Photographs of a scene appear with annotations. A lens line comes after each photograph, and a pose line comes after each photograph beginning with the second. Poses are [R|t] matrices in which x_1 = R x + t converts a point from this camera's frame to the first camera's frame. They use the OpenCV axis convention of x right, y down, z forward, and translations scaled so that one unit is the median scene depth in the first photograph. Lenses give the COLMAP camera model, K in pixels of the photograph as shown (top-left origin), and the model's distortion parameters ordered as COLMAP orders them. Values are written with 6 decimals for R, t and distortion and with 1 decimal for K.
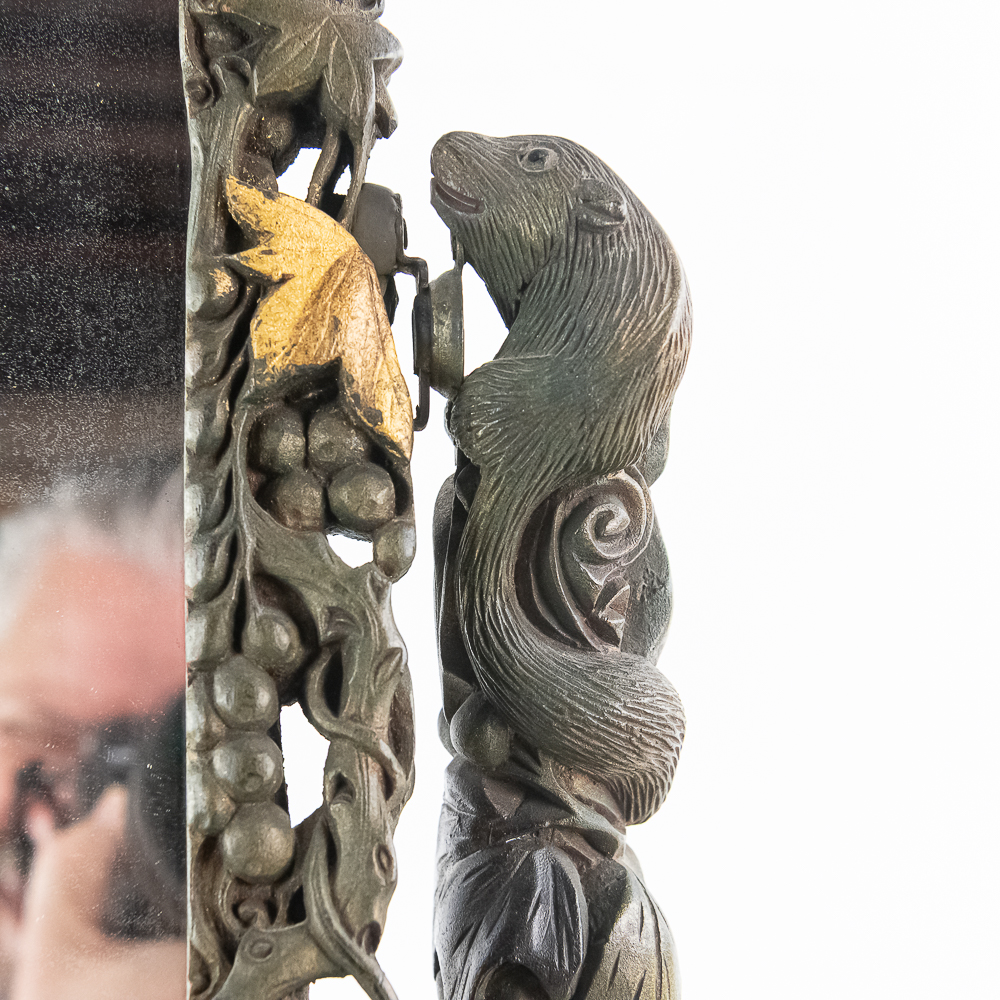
lens RADIAL K [[2646.7, 0, 500.0], [0, 2646.7, 500.0], [0, 0, 1]] dist [0.026544, -0.121665]
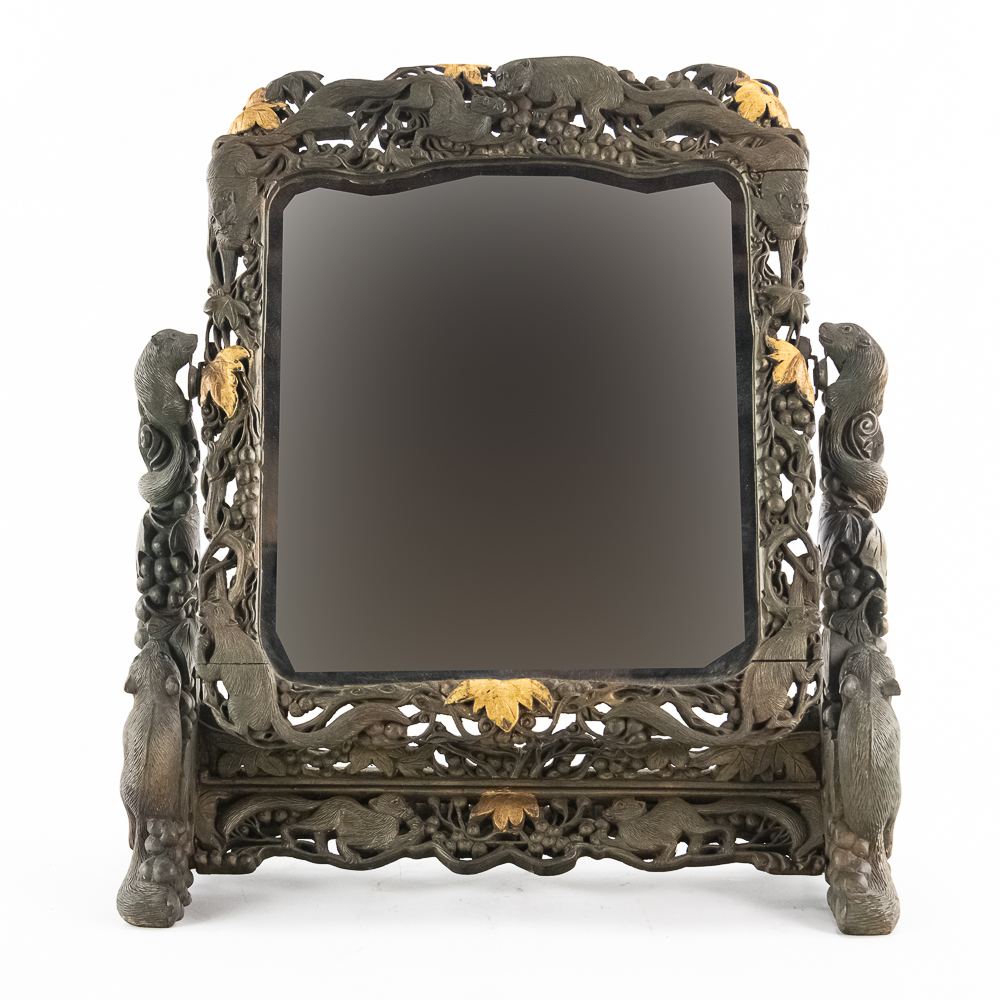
lens RADIAL K [[1922.3, 0, 500.0], [0, 1922.3, 500.0], [0, 0, 1]] dist [0.008261, 0.037790]
pose [[0.988623, -0.005007, -0.150332, -0.065075], [0.003243, 0.999923, -0.011976, 0.150029], [0.150381, 0.011353, 0.988563, -1.818354]]
